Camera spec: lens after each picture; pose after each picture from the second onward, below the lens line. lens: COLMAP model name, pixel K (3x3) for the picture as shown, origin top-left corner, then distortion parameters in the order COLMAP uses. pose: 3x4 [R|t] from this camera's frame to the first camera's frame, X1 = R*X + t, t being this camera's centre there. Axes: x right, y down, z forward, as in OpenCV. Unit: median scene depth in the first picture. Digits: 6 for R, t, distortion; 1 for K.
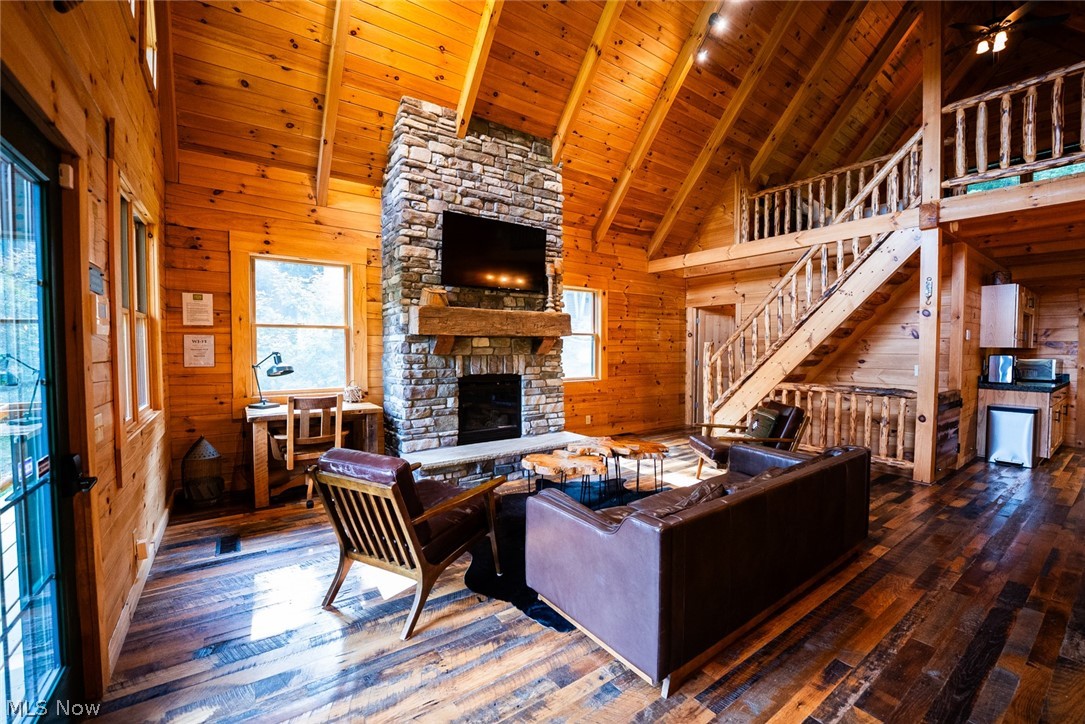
lens RADIAL K [[442.3, 0, 542.5], [0, 442.3, 362.0], [0, 0, 1]] dist [-0.028975, 0.000201]
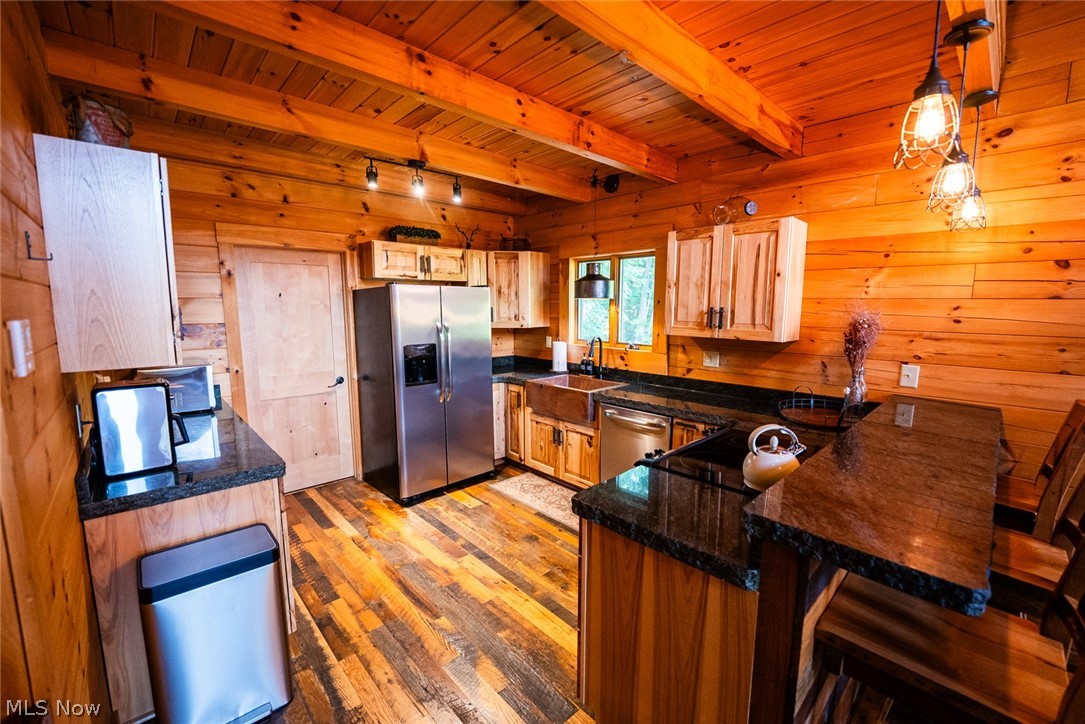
lens RADIAL K [[442.3, 0, 542.5], [0, 442.3, 362.0], [0, 0, 1]] dist [-0.028975, 0.000201]
pose [[-0.140942, -0.127596, 0.981761, 0.722066], [0.034152, 0.990443, 0.133627, -0.066159], [-0.989429, 0.052363, -0.135238, 0.742532]]
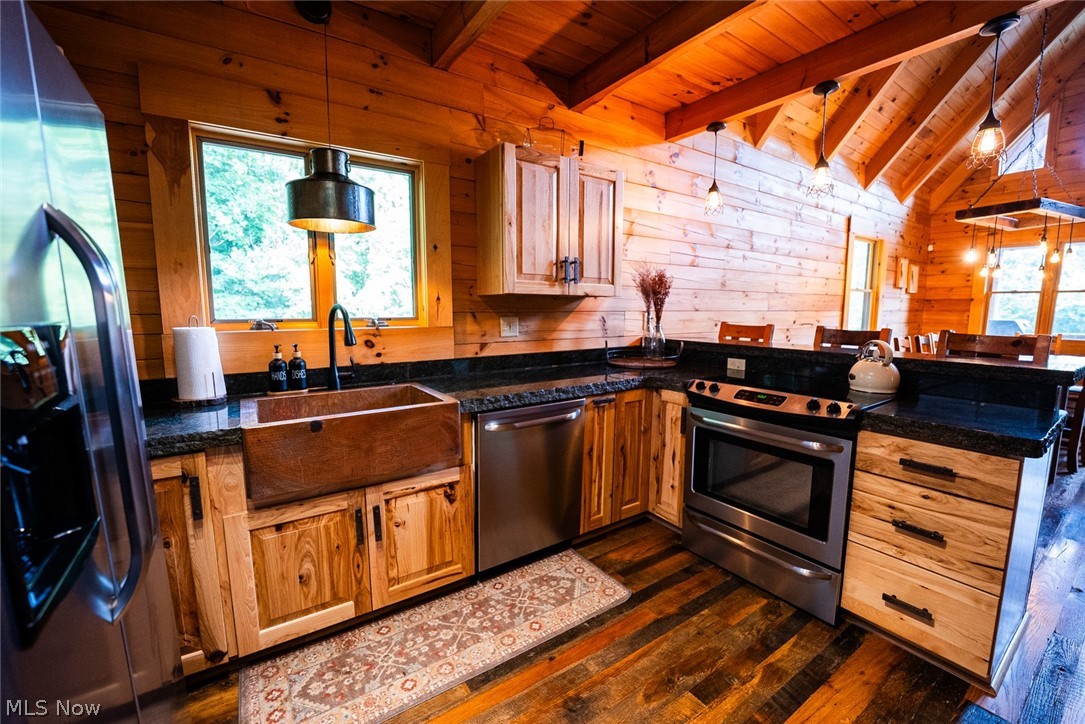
lens RADIAL K [[442.3, 0, 542.5], [0, 442.3, 362.0], [0, 0, 1]] dist [-0.028975, 0.000201]
pose [[-0.999920, -0.004537, 0.011827, 1.524592], [-0.002552, 0.986667, 0.162731, 0.002048], [-0.012408, 0.162688, -0.986600, 1.002976]]
